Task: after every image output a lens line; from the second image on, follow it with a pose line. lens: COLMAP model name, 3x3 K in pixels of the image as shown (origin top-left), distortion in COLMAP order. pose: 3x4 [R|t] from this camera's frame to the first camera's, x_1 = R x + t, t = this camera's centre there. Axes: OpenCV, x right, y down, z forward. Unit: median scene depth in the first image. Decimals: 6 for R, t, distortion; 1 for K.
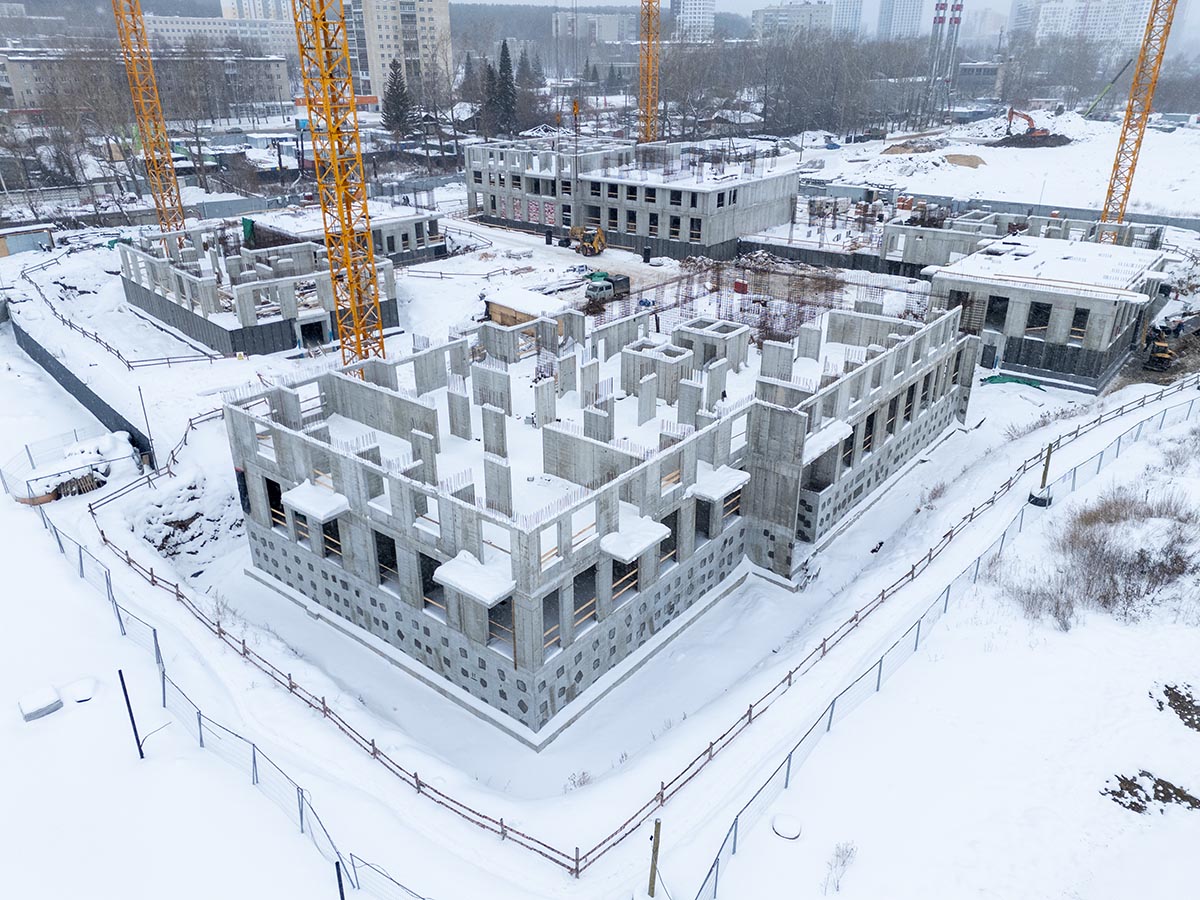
lens RADIAL K [[871.3, 0, 595.3], [0, 871.3, 449.2], [0, 0, 1]] dist [0.058931, -0.031342]
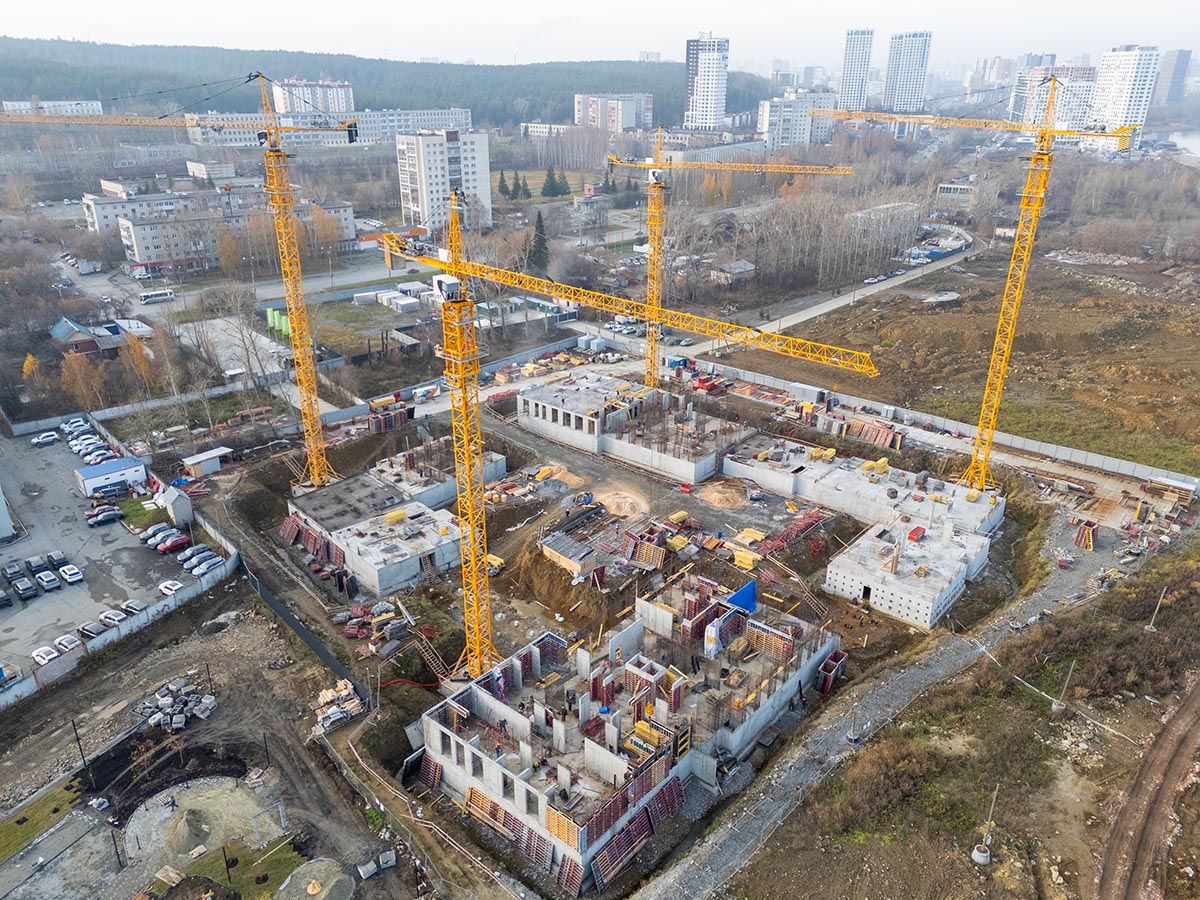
lens RADIAL K [[866.7, 0, 600.0], [0, 866.7, 450.0], [0, 0, 1]] dist [0.087436, -0.082301]
pose [[0.999829, 0.015589, -0.009946, -0.005096], [-0.015795, 0.999657, -0.020891, -0.227103], [0.009617, 0.021045, 0.999732, -0.386007]]
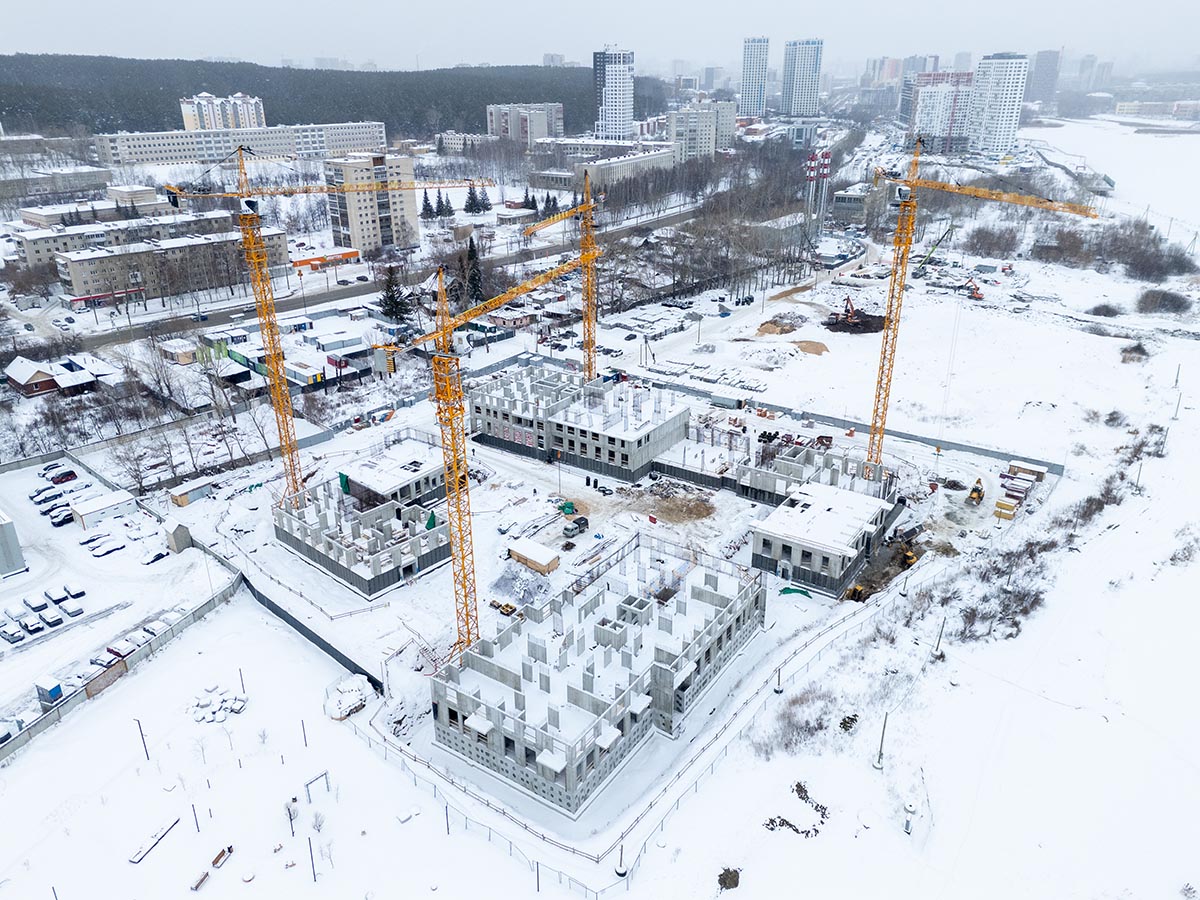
lens RADIAL K [[866.7, 0, 600.0], [0, 866.7, 450.0], [0, 0, 1]] dist [0.087436, -0.082301]
pose [[0.996314, -0.033207, 0.079092, -0.054914], [0.034705, 0.999242, -0.017635, -0.248157], [-0.078446, 0.020315, 0.996711, -0.571721]]
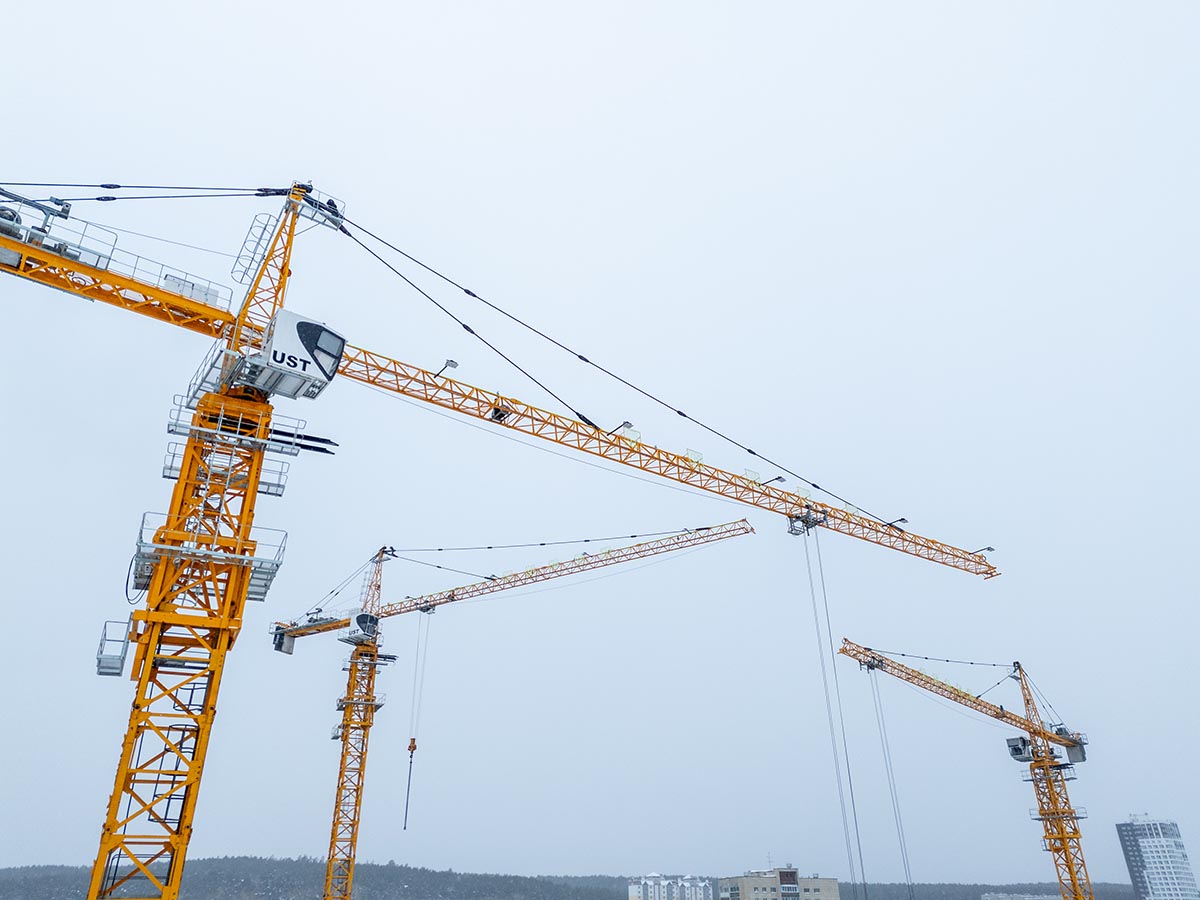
lens RADIAL K [[871.3, 0, 595.3], [0, 871.3, 449.2], [0, 0, 1]] dist [0.058931, -0.031342]
pose [[0.911876, -0.197920, -0.359598, 0.042995], [-0.166696, 0.622011, -0.765059, -0.187978], [0.375094, 0.757582, 0.534204, 0.304073]]
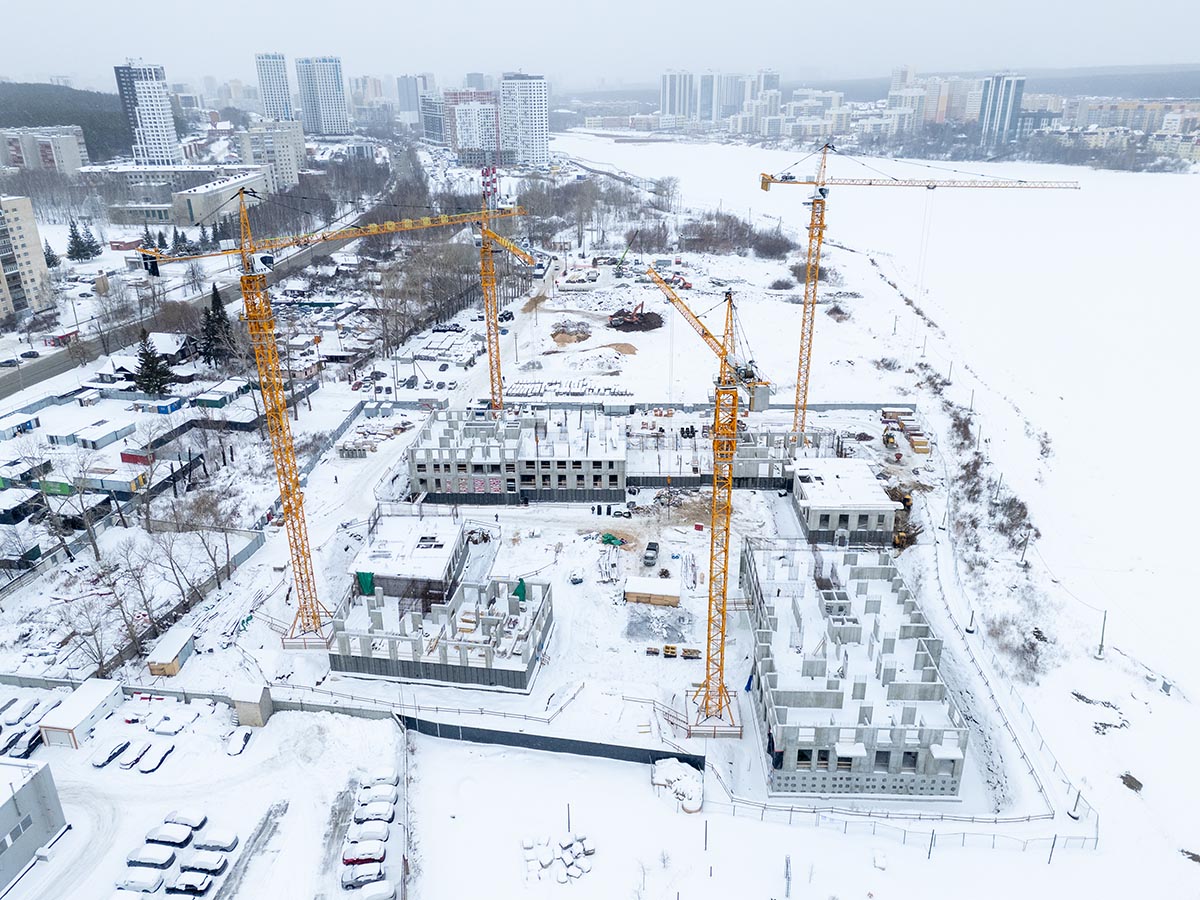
lens RADIAL K [[866.7, 0, 600.0], [0, 866.7, 450.0], [0, 0, 1]] dist [0.087436, -0.082301]
pose [[0.797217, -0.236896, 0.555271, -0.758445], [0.257496, 0.965359, 0.042160, -0.382774], [-0.546023, 0.109369, 0.830600, -0.274710]]
